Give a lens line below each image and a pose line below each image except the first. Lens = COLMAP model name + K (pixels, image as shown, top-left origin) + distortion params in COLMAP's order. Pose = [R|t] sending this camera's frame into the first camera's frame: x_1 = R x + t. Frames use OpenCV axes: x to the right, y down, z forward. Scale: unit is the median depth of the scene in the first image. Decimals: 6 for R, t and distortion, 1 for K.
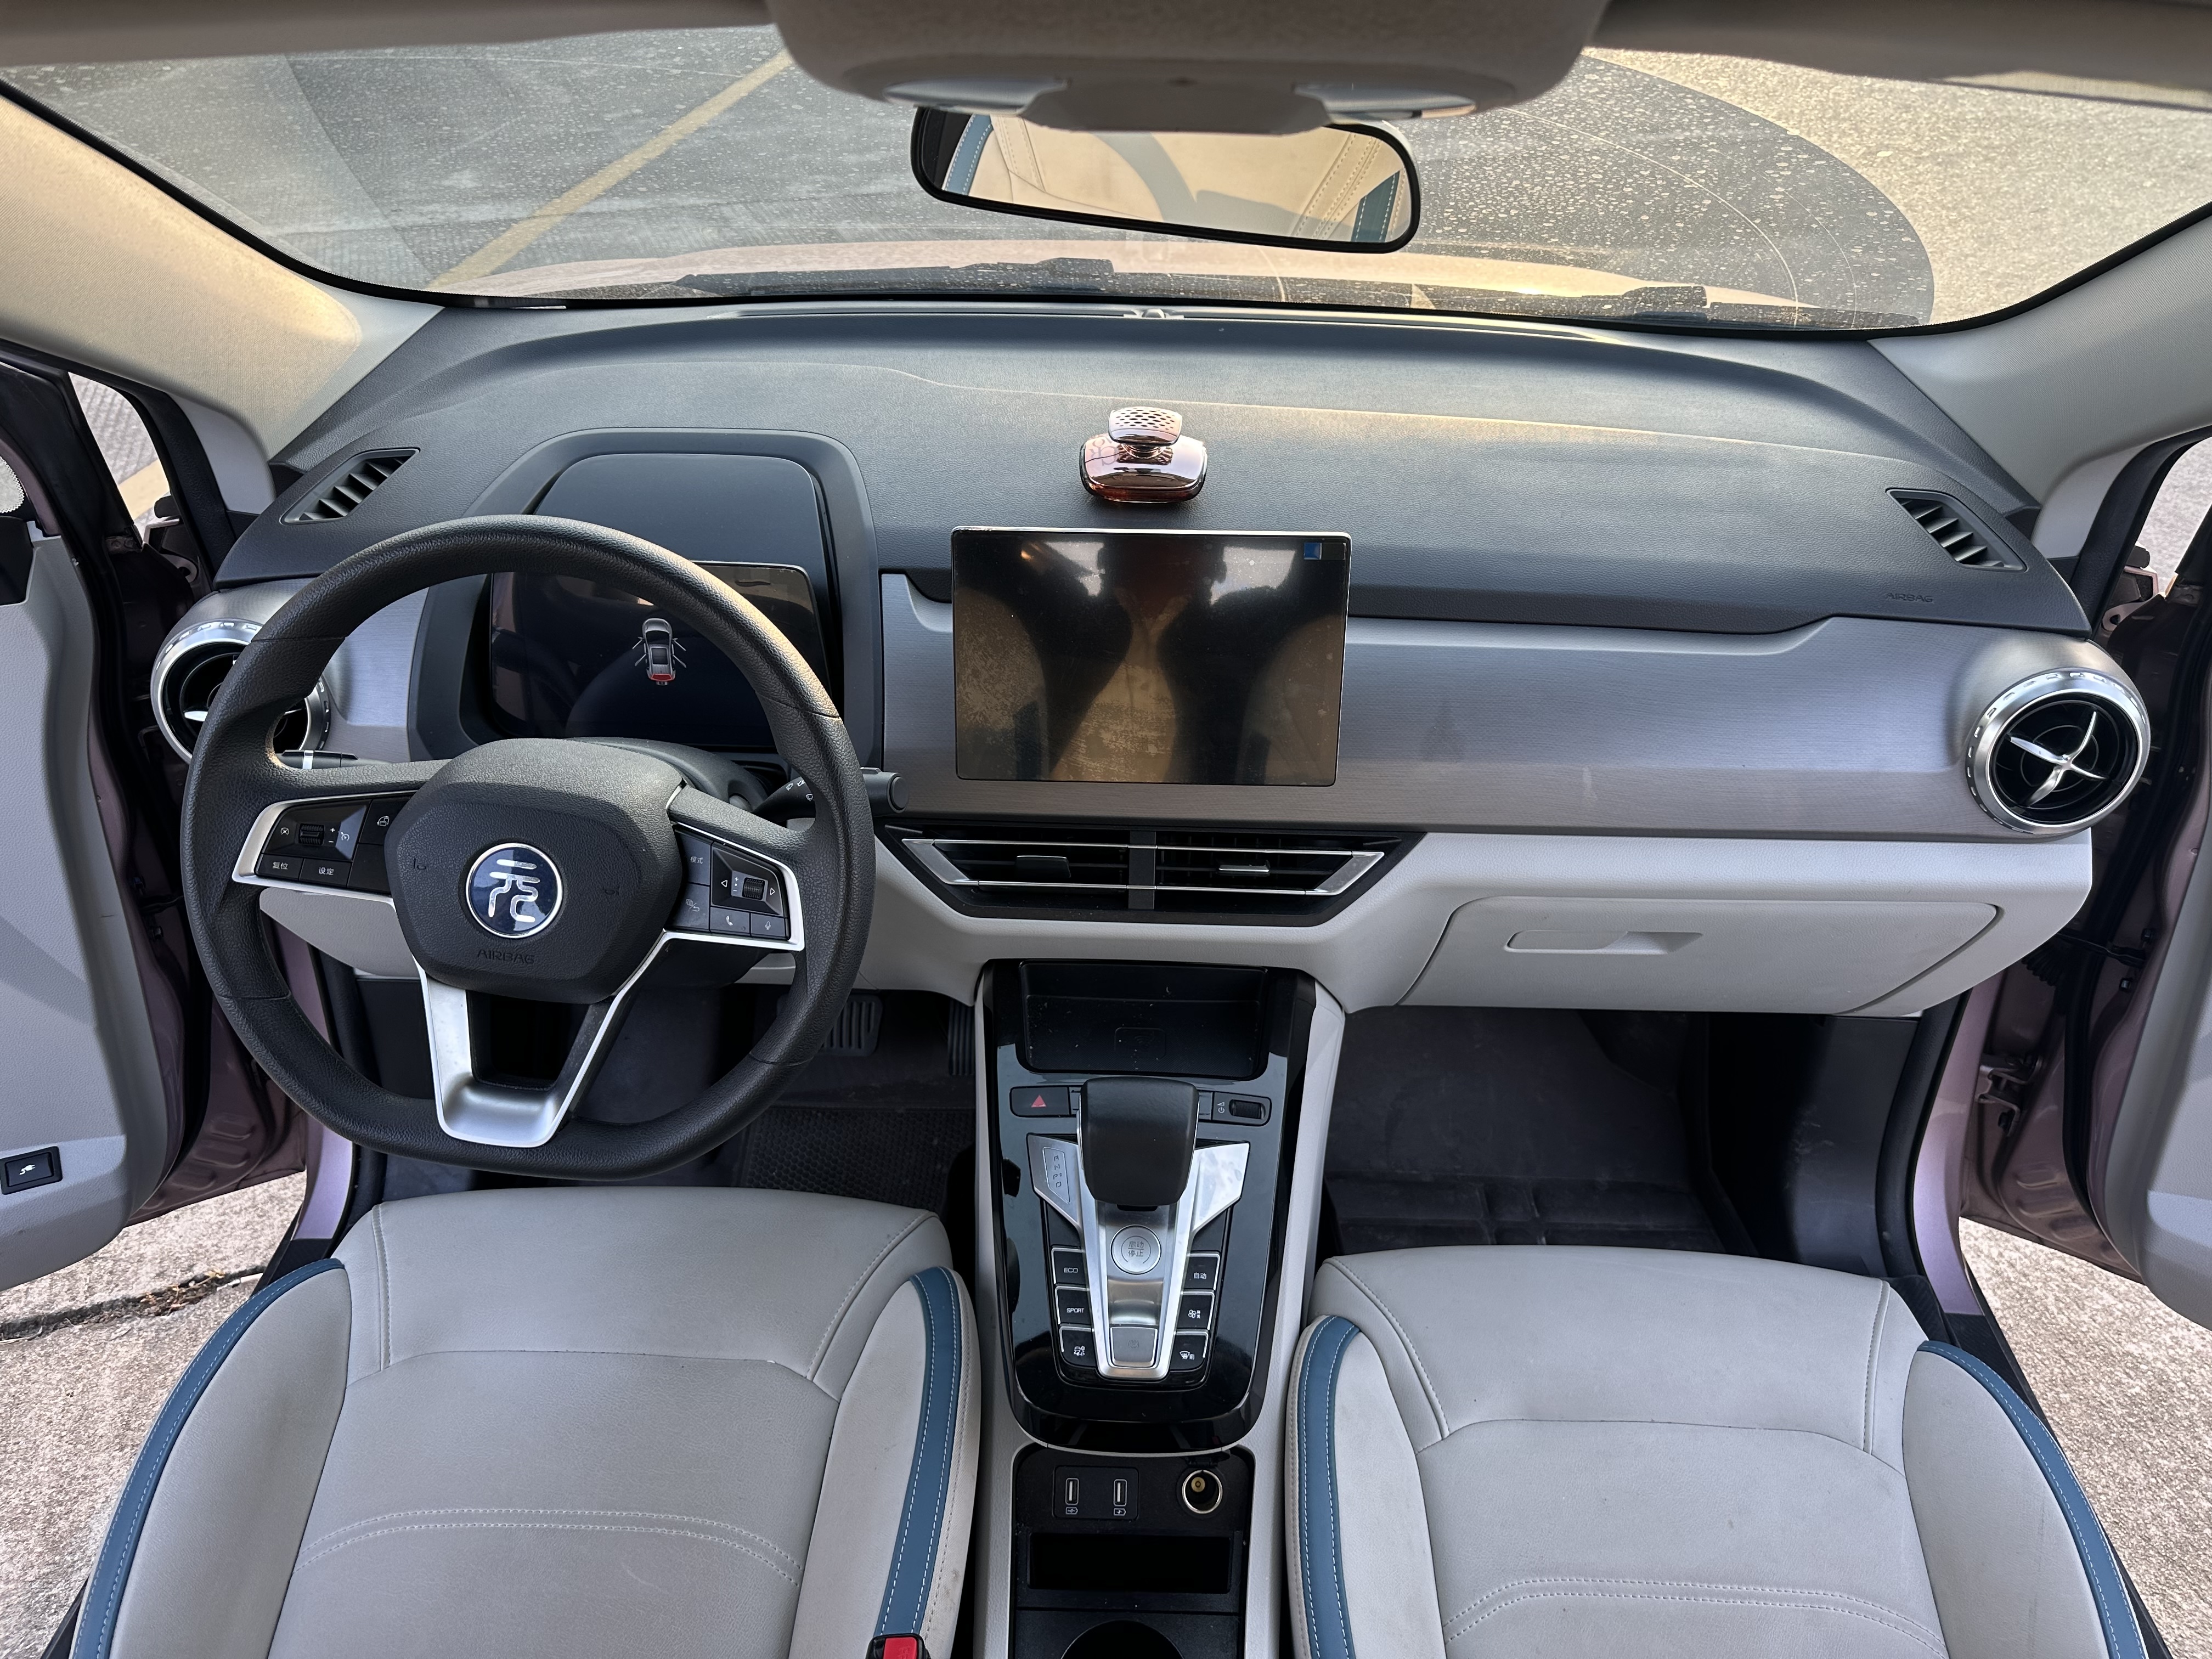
lens RADIAL K [[1569.4, 0, 1095.9], [0, 1569.4, 789.2], [0, 0, 1]] dist [0.062559, -0.074986]
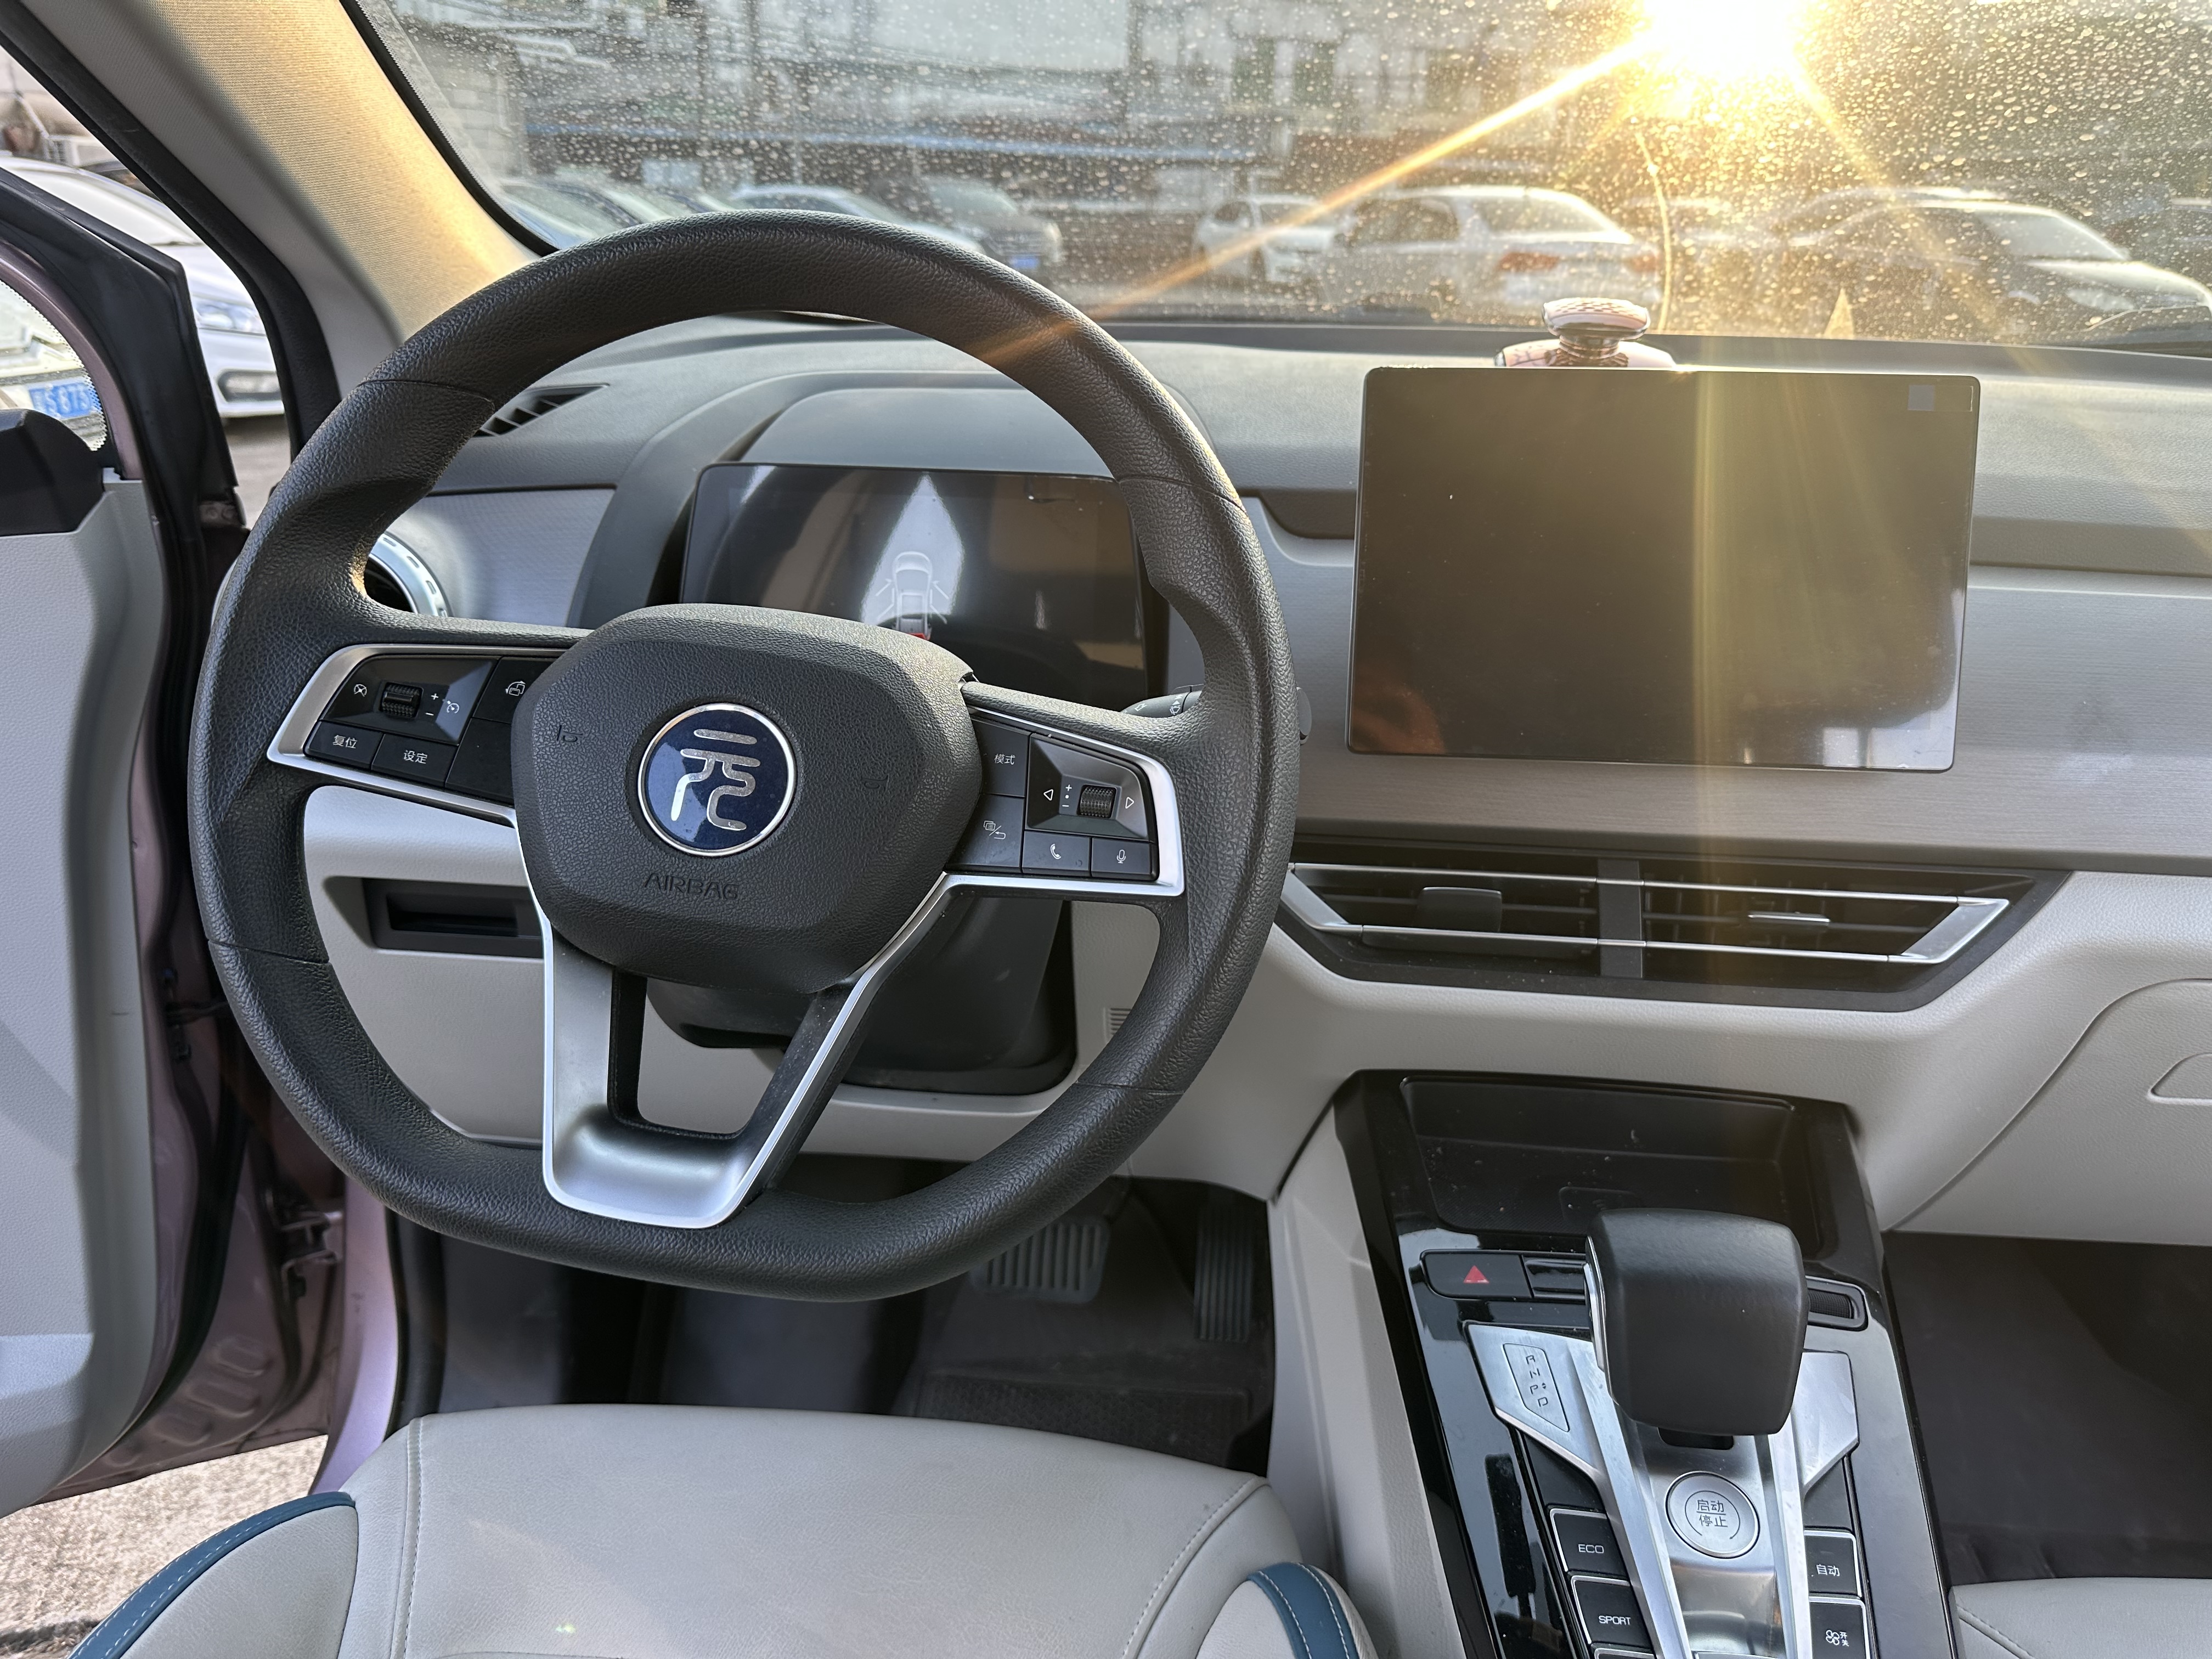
lens RADIAL K [[1456.8, 0, 1055.0], [0, 1456.8, 892.7], [0, 0, 1]] dist [0.037483, -0.044187]
pose [[0.997854, 0.026493, -0.059874, -0.169090], [-0.039652, 0.972229, -0.230647, 0.190882], [0.052101, 0.232527, 0.971194, 0.396286]]
